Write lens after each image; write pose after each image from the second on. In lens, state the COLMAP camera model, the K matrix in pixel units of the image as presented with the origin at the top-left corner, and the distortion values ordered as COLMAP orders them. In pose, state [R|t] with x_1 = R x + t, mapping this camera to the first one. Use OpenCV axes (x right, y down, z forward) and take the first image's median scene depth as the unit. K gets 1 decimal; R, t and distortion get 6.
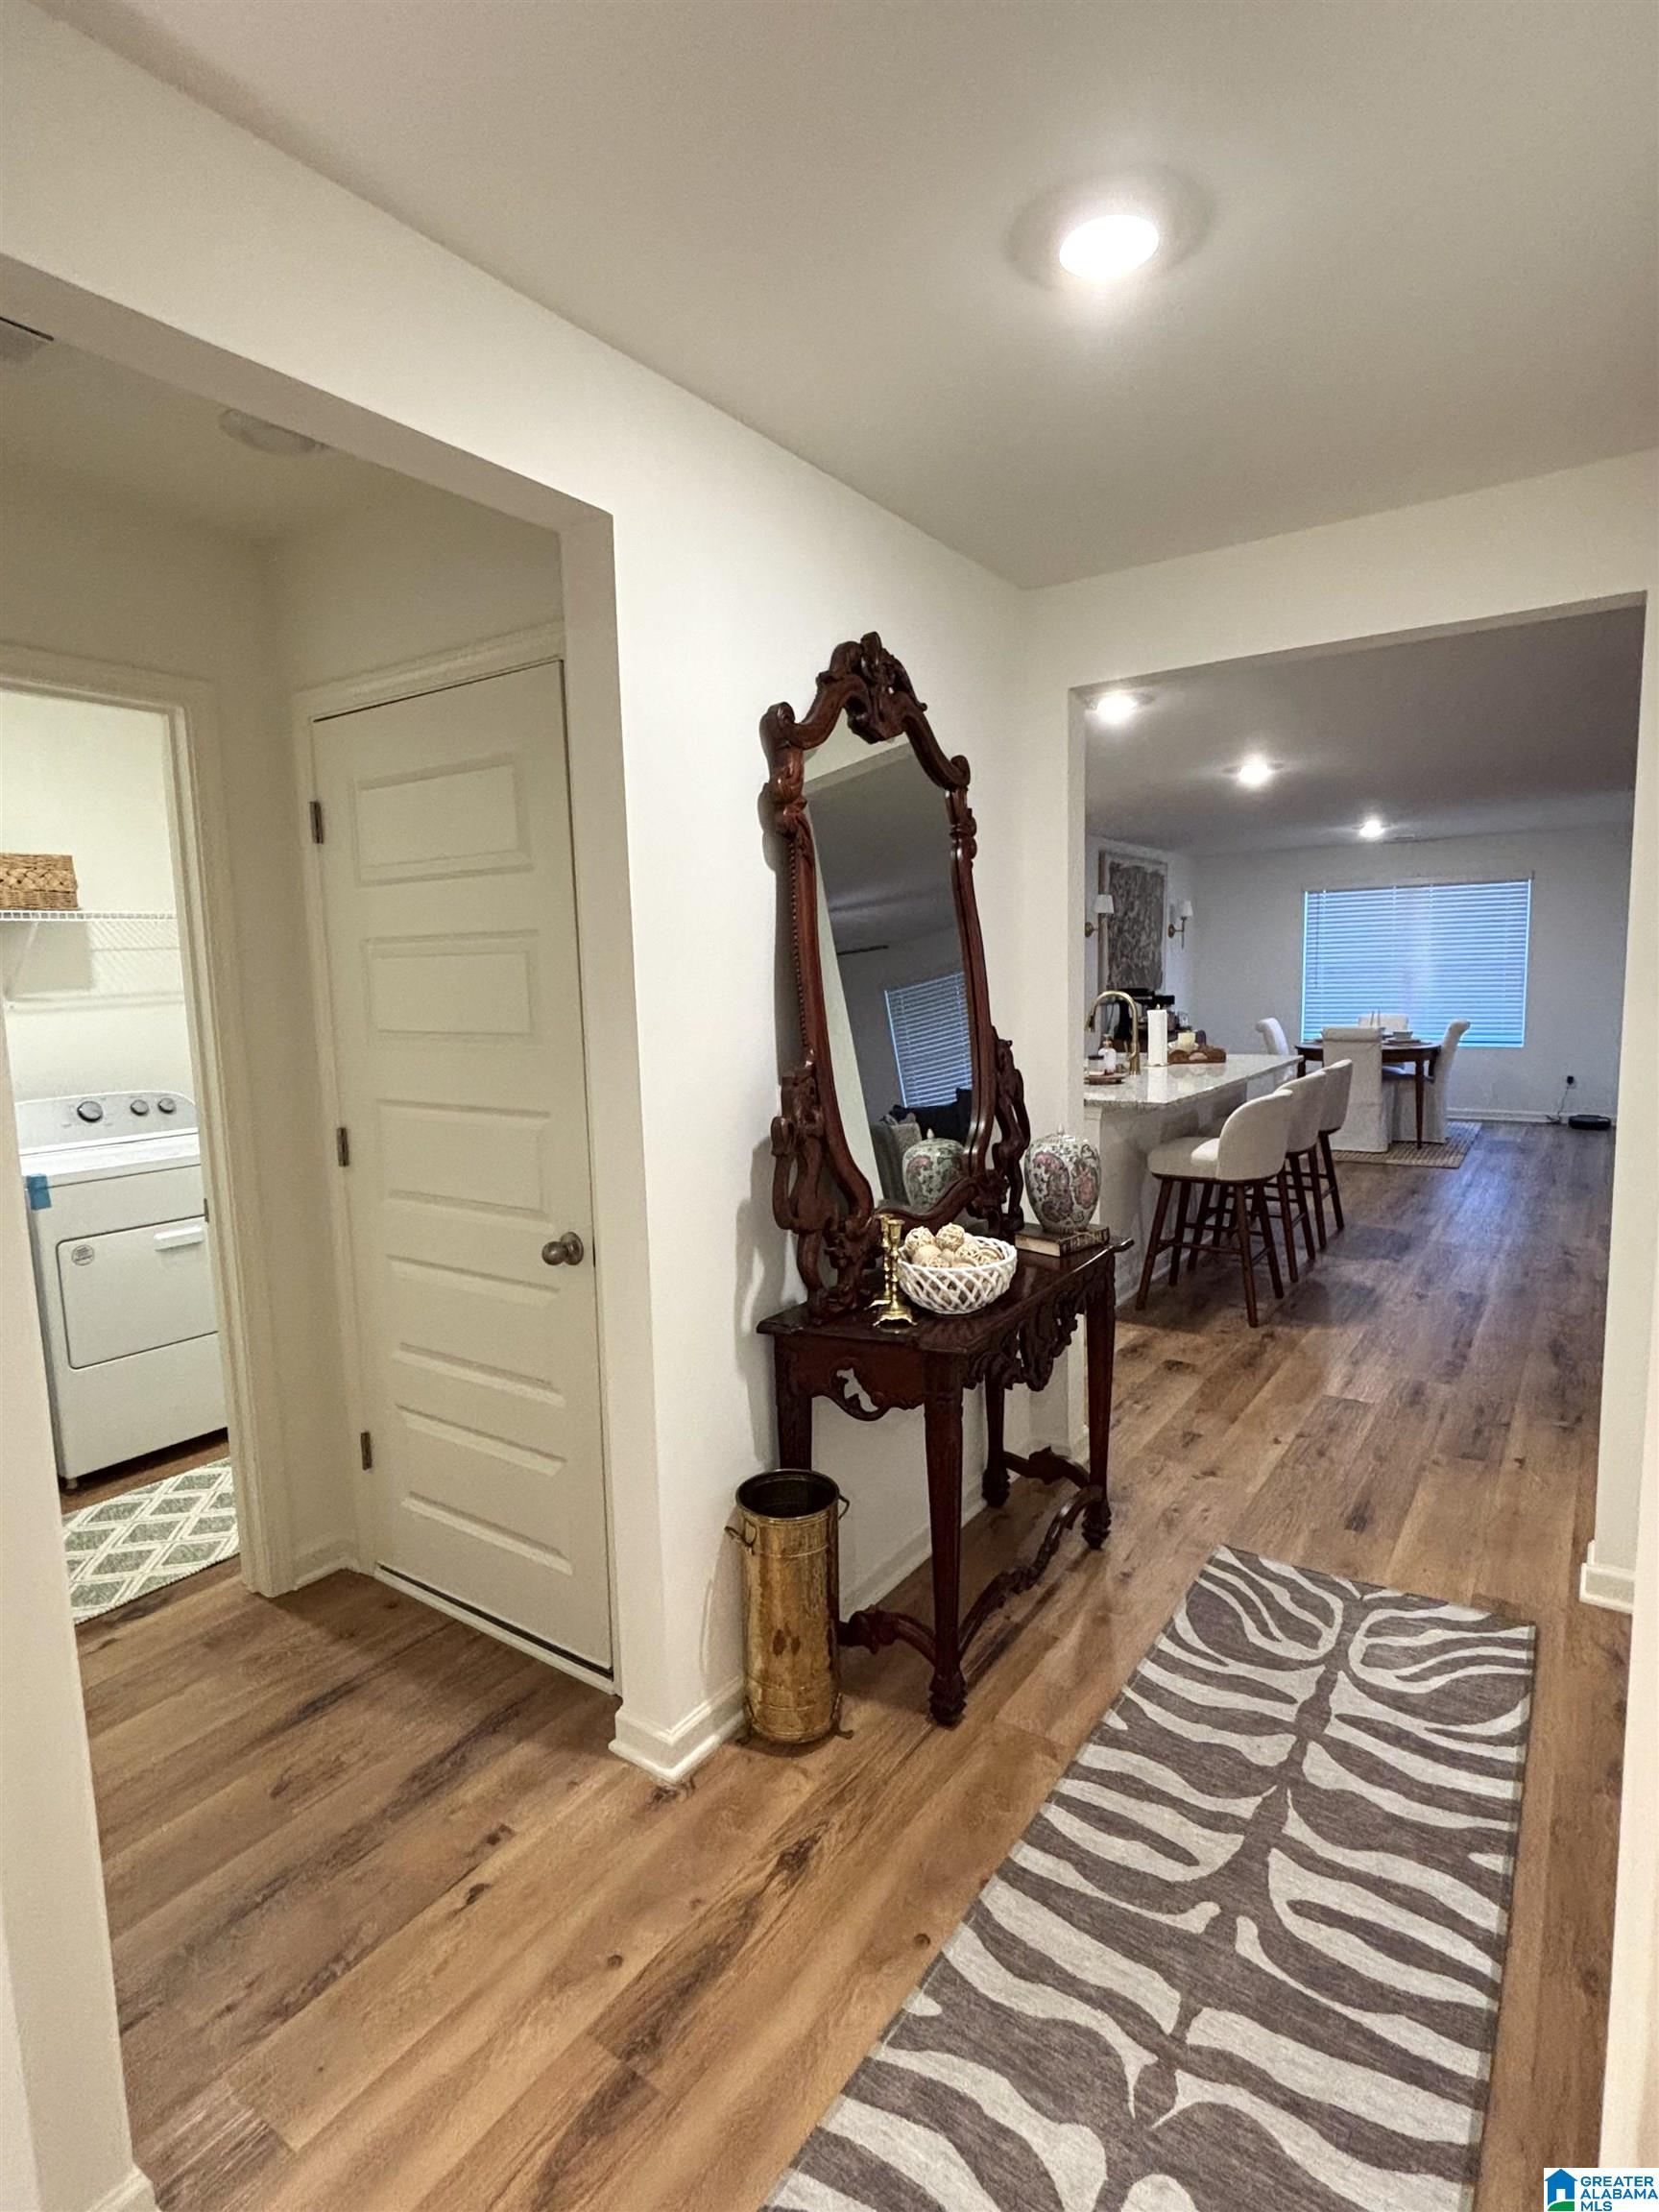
lens RADIAL K [[1123.2, 0, 837.8], [0, 1123.2, 1110.6], [0, 0, 1]] dist [-0.001927, 0.000117]
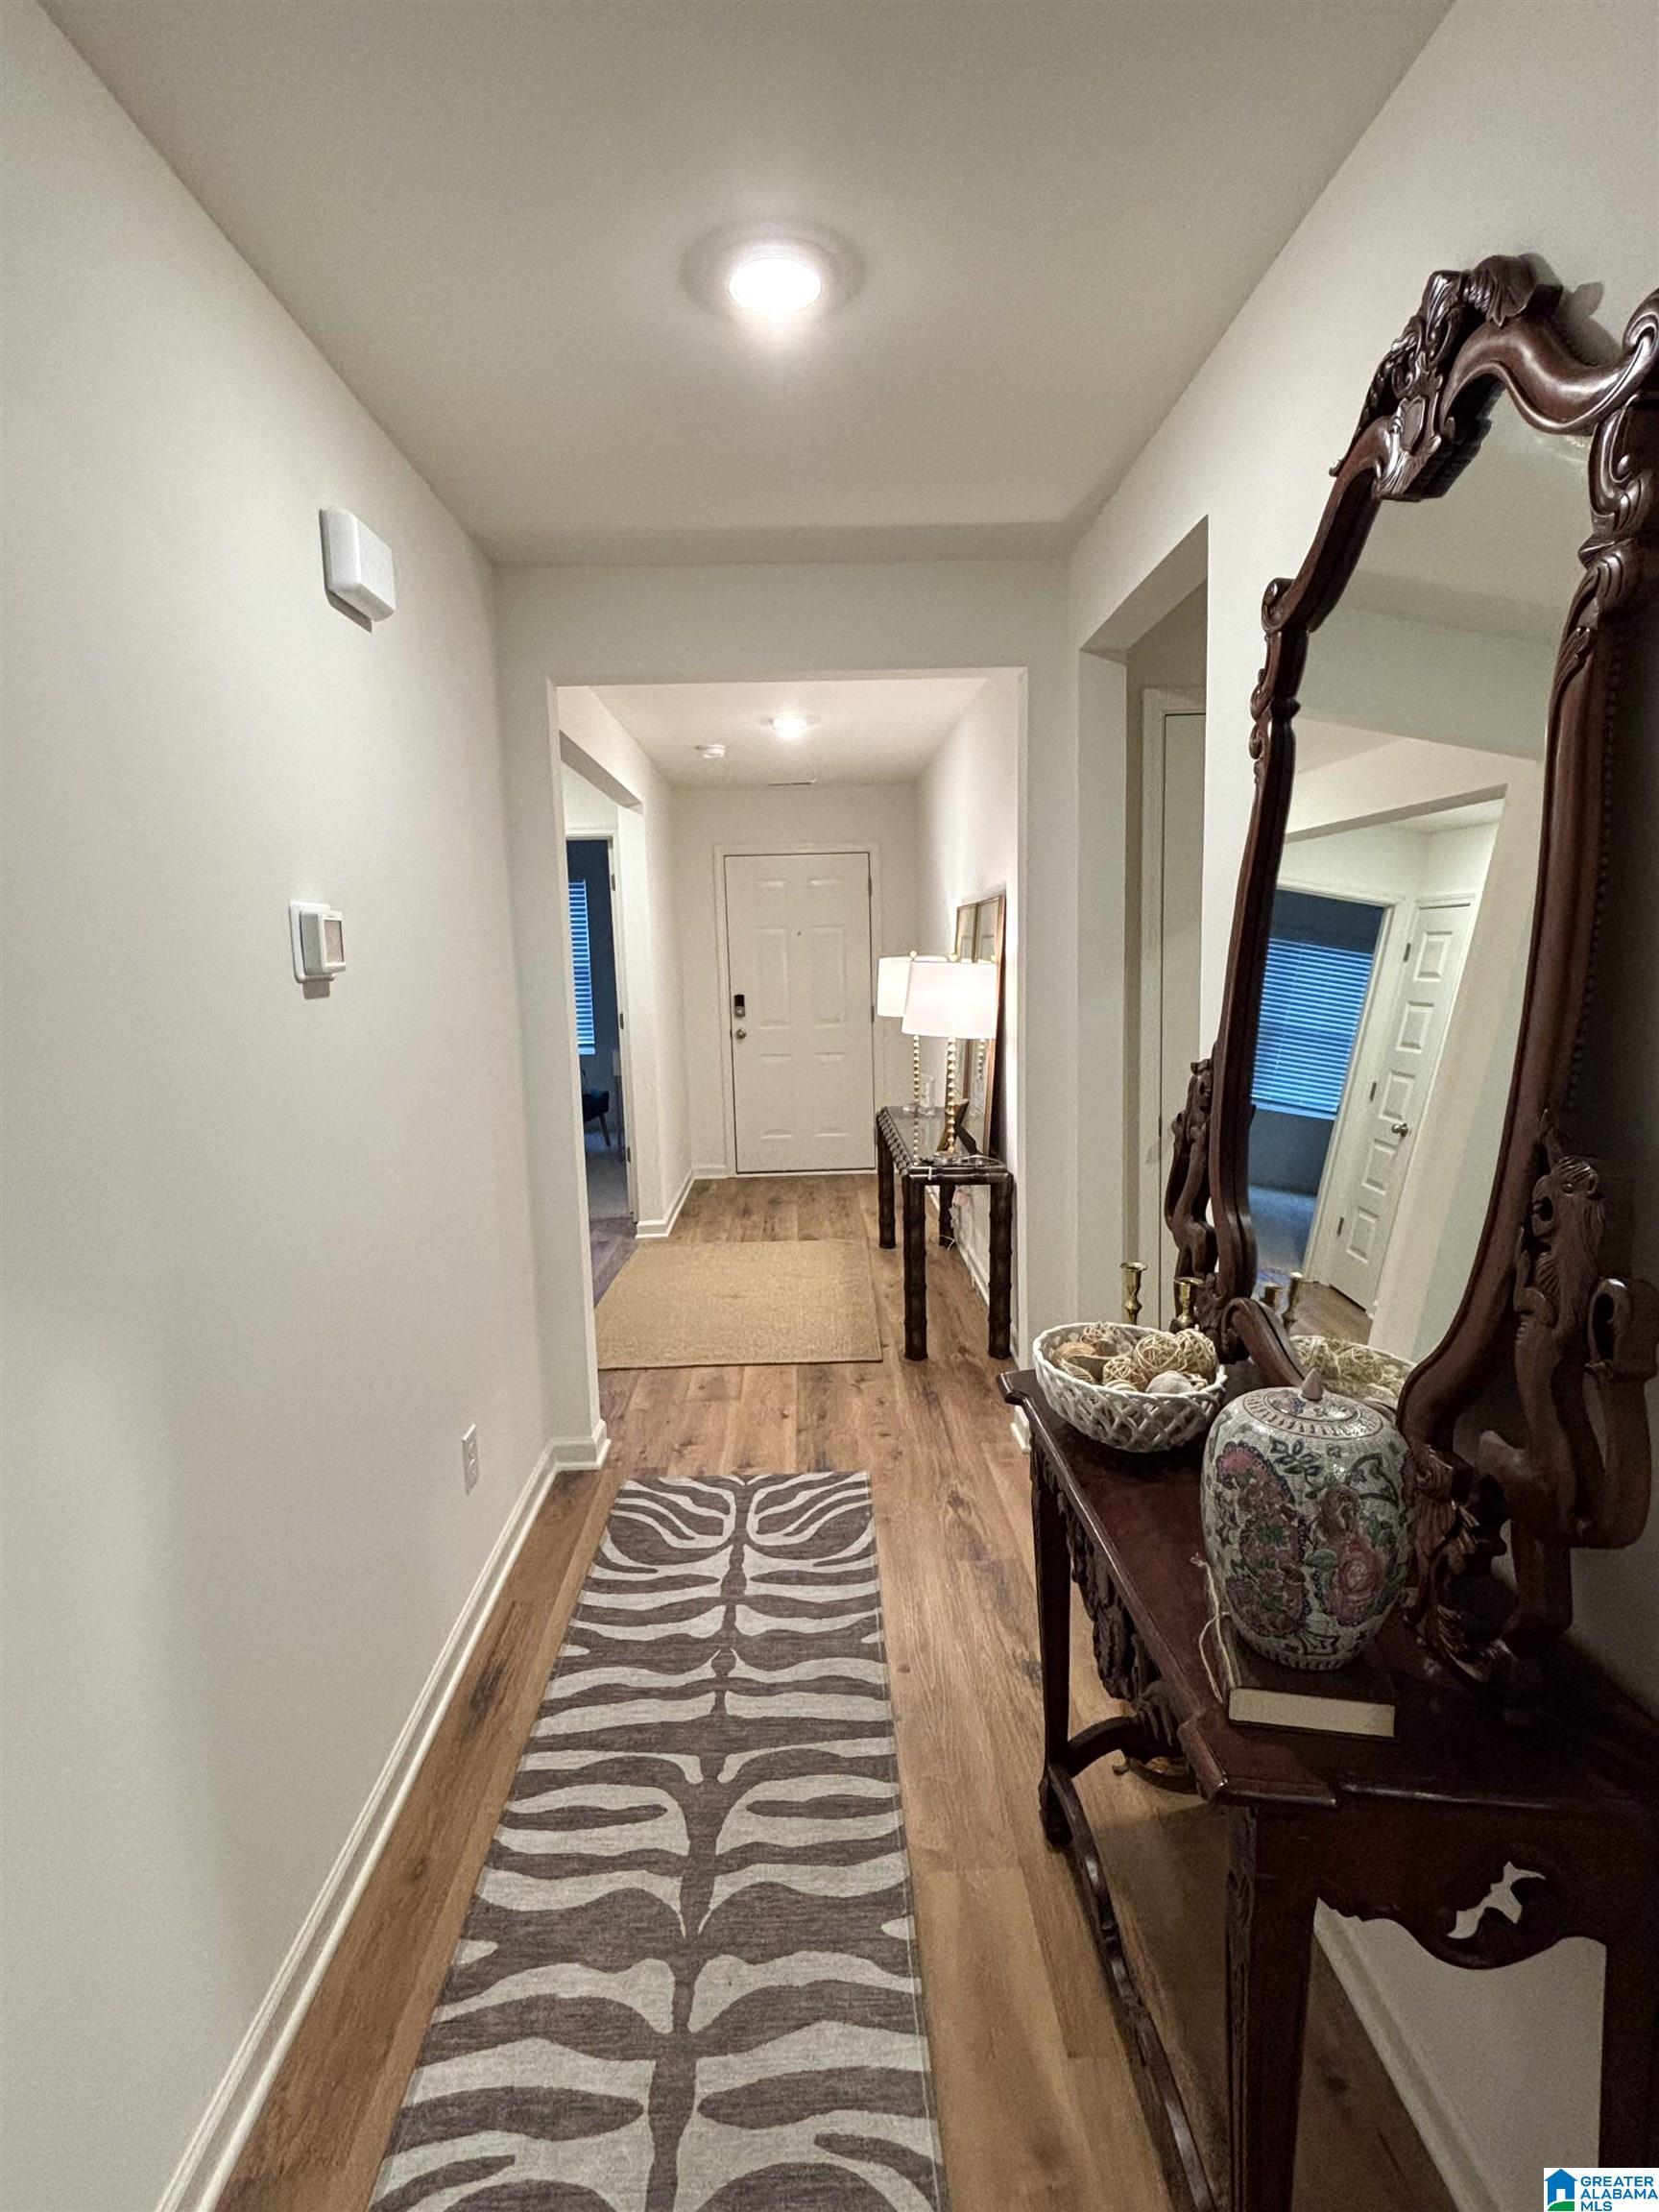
lens RADIAL K [[1123.2, 0, 837.8], [0, 1123.2, 1110.6], [0, 0, 1]] dist [-0.001927, 0.000117]
pose [[-0.801337, 0.130176, -0.583878, 0.651576], [-0.027332, 0.967050, 0.253116, -0.195076], [0.597588, 0.218790, -0.771375, 1.430038]]
